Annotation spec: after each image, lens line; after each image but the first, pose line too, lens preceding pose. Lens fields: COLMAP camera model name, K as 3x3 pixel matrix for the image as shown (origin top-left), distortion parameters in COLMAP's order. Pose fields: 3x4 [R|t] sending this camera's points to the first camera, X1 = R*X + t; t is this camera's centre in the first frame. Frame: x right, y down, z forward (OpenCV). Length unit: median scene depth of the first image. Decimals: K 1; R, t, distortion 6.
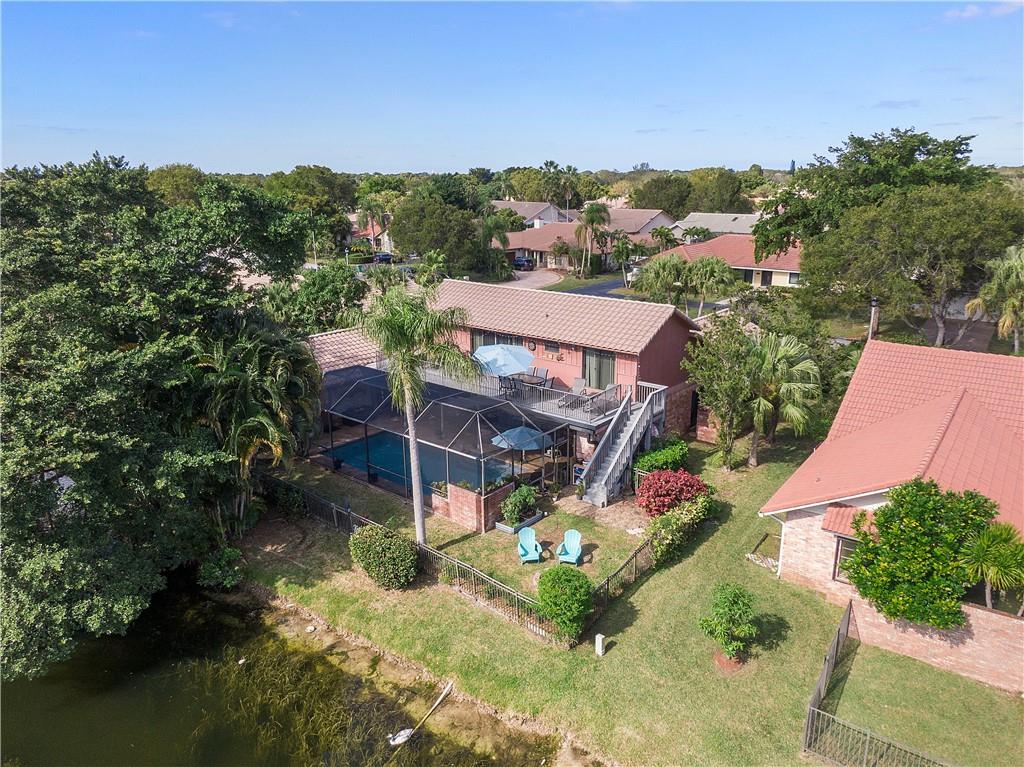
lens RADIAL K [[724.7, 0, 512.0], [0, 724.7, 383.5], [0, 0, 1]] dist [0.026087, -0.052792]
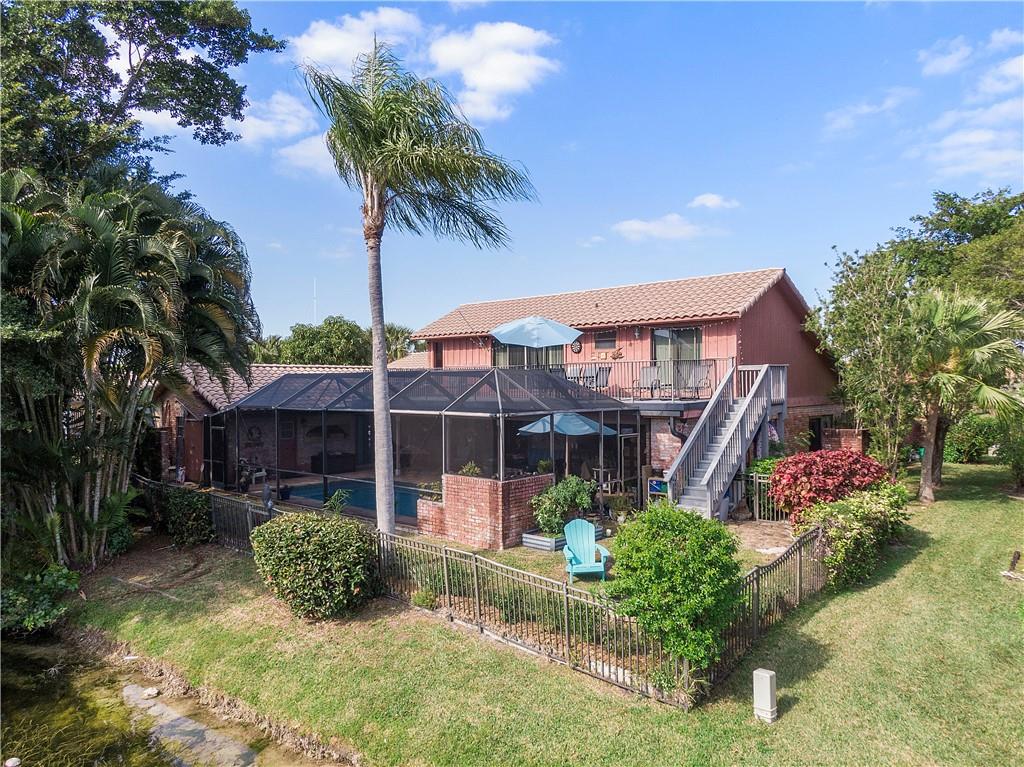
lens RADIAL K [[724.7, 0, 512.0], [0, 724.7, 383.5], [0, 0, 1]] dist [0.026087, -0.052792]
pose [[0.999090, 0.004284, -0.042432, -0.007383], [-0.016148, 0.958864, -0.283408, 0.244681], [0.039472, 0.283835, 0.958060, 0.425567]]
